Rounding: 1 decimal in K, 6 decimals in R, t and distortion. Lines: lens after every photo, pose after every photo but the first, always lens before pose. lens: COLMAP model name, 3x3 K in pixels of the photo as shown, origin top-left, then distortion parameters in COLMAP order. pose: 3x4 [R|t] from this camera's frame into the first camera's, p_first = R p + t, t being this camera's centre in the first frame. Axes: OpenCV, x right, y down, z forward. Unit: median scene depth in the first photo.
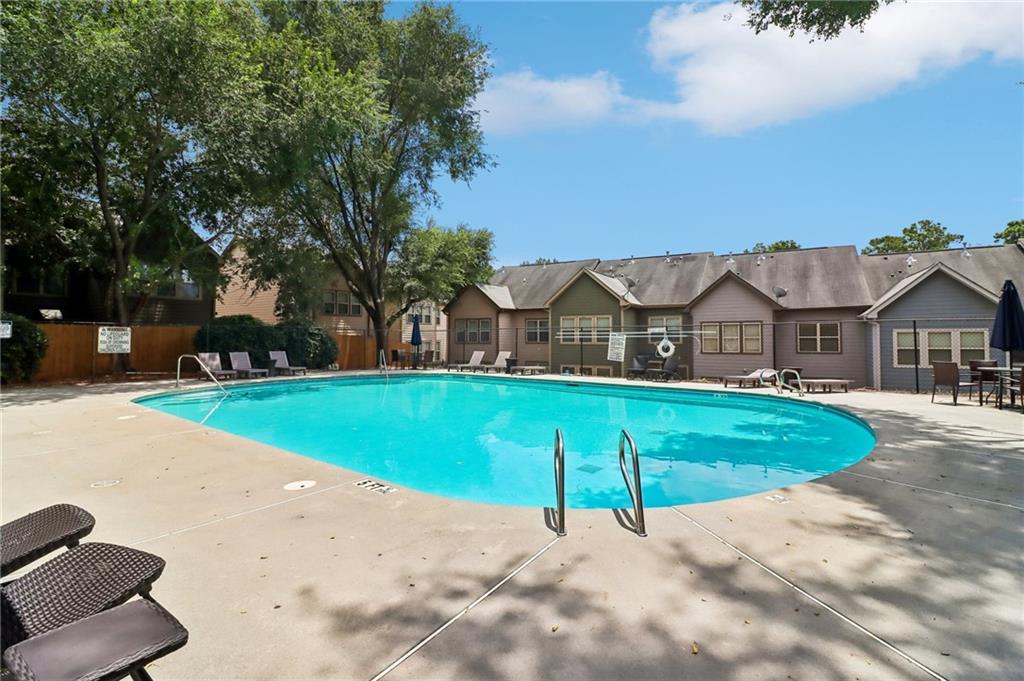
lens RADIAL K [[466.6, 0, 512.0], [0, 466.6, 340.5], [0, 0, 1]] dist [-0.022027, -0.000251]
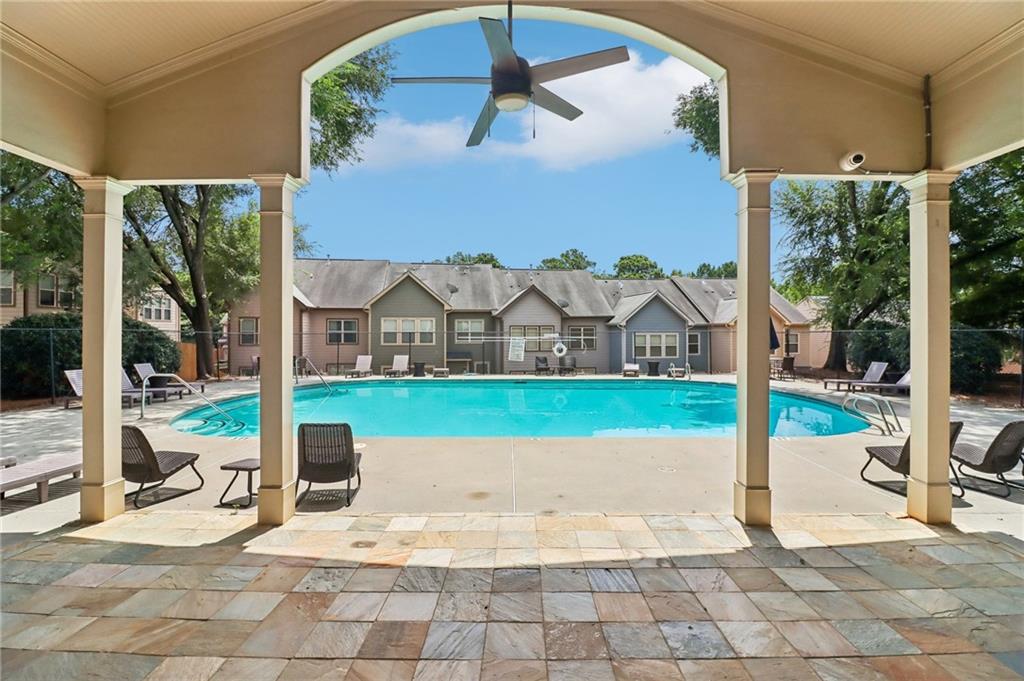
lens RADIAL K [[466.6, 0, 512.0], [0, 466.6, 340.5], [0, 0, 1]] dist [-0.022027, -0.000251]
pose [[0.797353, -0.006945, 0.603473, -0.327683], [0.003178, 0.999968, 0.007308, -0.010937], [-0.603504, -0.003909, 0.797350, 0.039836]]
